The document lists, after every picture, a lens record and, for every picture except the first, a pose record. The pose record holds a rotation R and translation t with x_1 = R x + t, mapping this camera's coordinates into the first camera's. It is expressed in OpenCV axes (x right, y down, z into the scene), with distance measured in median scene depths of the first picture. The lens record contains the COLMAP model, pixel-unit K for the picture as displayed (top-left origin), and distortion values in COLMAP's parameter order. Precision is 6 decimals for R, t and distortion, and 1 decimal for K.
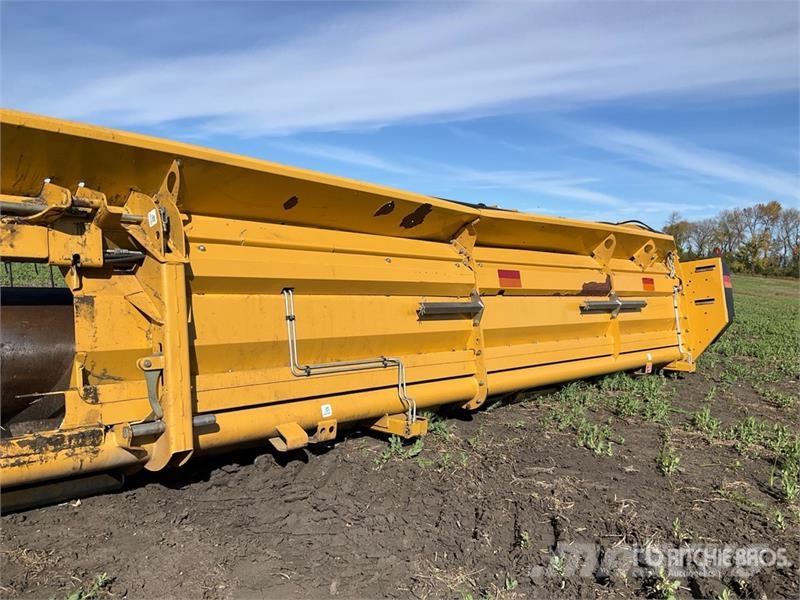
lens RADIAL K [[655.7, 0, 397.4], [0, 655.7, 293.2], [0, 0, 1]] dist [0.074323, -0.161781]
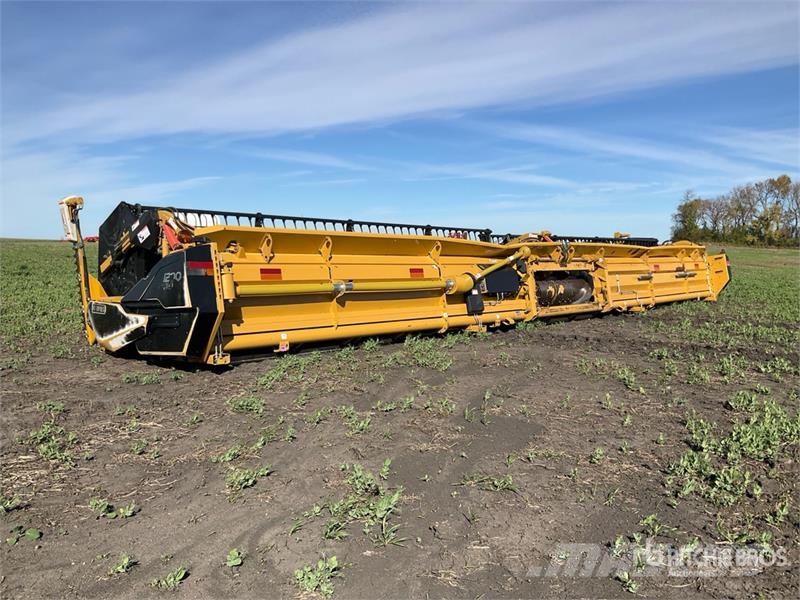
lens RADIAL K [[652.4, 0, 400.0], [0, 652.4, 300.0], [0, 0, 1]] dist [0.096376, -0.196209]
pose [[0.998416, -0.052998, -0.018907, -1.721434], [0.053458, 0.998263, 0.024766, -0.018913], [0.017562, -0.025738, 0.999514, -3.739189]]
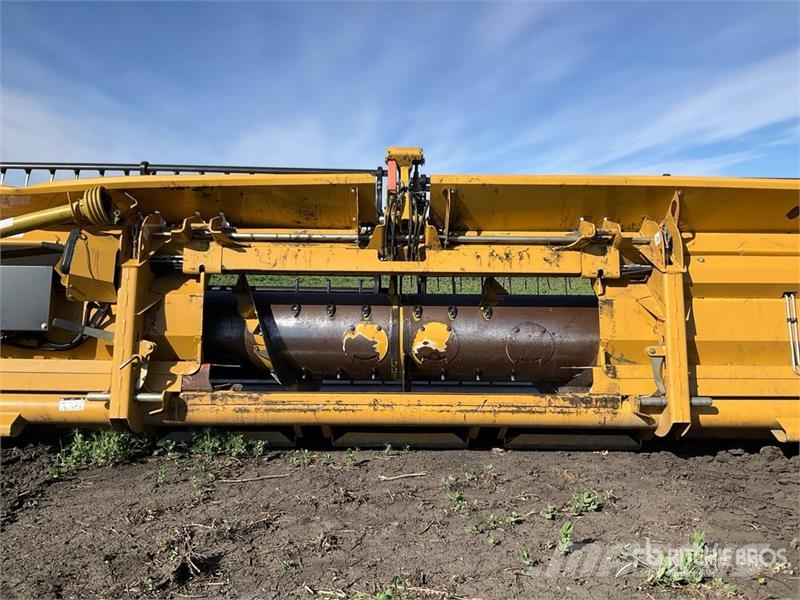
lens RADIAL K [[666.7, 0, 401.7], [0, 666.7, 283.0], [0, 0, 1]] dist [0.037529, -0.004131]
pose [[0.683697, -0.036981, -0.728828, 0.231082], [0.000885, 0.998756, -0.049848, 0.035781], [0.729765, 0.033436, 0.682880, -0.242373]]
